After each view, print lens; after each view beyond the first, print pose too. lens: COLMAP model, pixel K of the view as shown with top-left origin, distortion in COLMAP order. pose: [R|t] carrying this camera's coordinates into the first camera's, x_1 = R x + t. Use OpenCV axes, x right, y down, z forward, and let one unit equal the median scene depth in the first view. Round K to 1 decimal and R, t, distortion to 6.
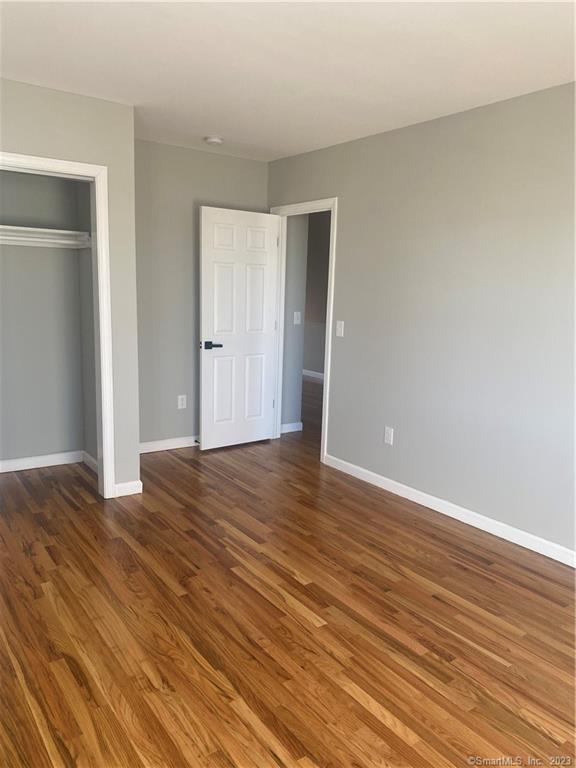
lens RADIAL K [[589.8, 0, 287.9], [0, 589.8, 384.0], [0, 0, 1]] dist [-0.008845, 0.000437]
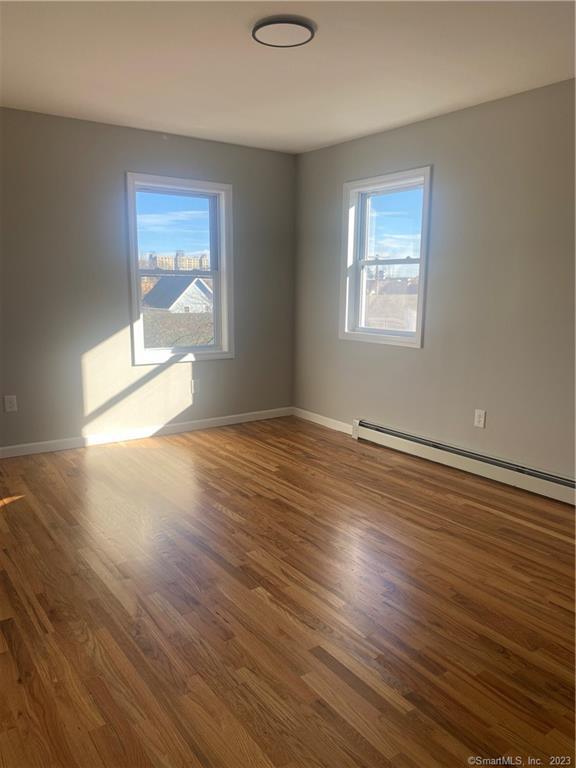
lens RADIAL K [[589.8, 0, 288.4], [0, 589.8, 385.2], [0, 0, 1]] dist [-0.008845, 0.000437]
pose [[-0.999161, -0.040188, -0.007938, 0.003984], [-0.040532, 0.941817, 0.333672, -0.253692], [-0.005934, 0.333714, -0.942656, 1.699834]]
